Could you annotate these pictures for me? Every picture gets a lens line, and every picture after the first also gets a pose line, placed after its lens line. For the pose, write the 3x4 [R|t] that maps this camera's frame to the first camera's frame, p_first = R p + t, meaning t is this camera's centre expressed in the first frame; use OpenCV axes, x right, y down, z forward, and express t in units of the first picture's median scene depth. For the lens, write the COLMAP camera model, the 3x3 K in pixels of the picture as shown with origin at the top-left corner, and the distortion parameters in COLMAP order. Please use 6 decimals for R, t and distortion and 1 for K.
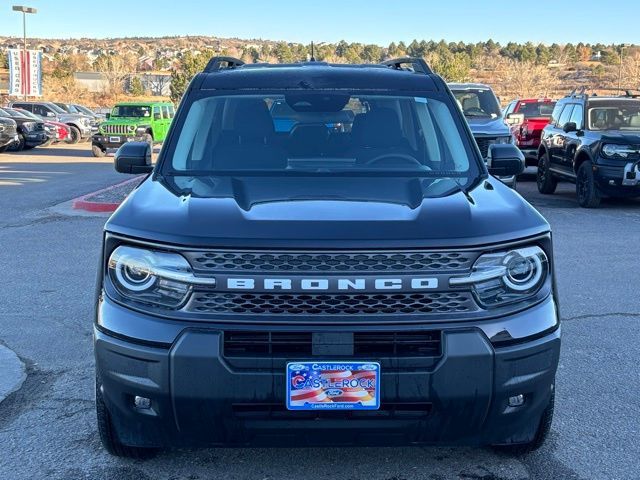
lens RADIAL K [[1045.3, 0, 320.0], [0, 1045.3, 240.0], [0, 0, 1]] dist [0.064037, 0.061796]
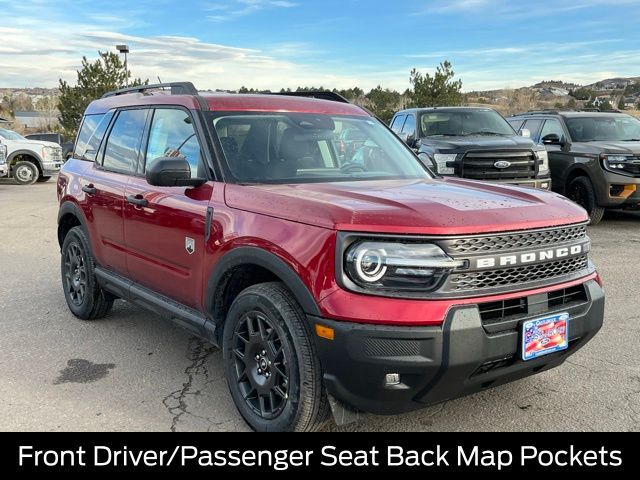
lens RADIAL K [[741.2, 0, 310.3], [0, 741.2, 240.7], [0, 0, 1]] dist [0.021843, 0.015840]
pose [[0.816513, -0.078578, 0.571954, -0.725106], [0.079649, 0.996553, 0.023206, -0.019377], [-0.571806, 0.026607, 0.819957, 0.416208]]
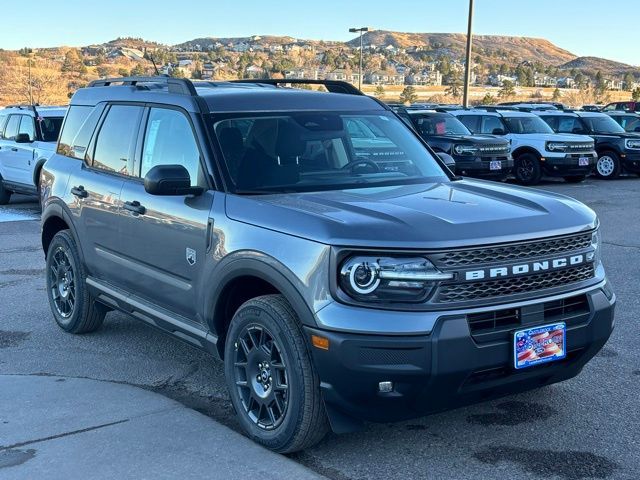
lens RADIAL K [[1045.3, 0, 320.0], [0, 1045.3, 240.0], [0, 0, 1]] dist [0.064037, 0.061796]
pose [[0.835174, -0.093104, 0.542048, -0.901804], [0.089718, 0.995429, 0.032742, -0.057178], [-0.542618, 0.021286, 0.839710, 0.052743]]
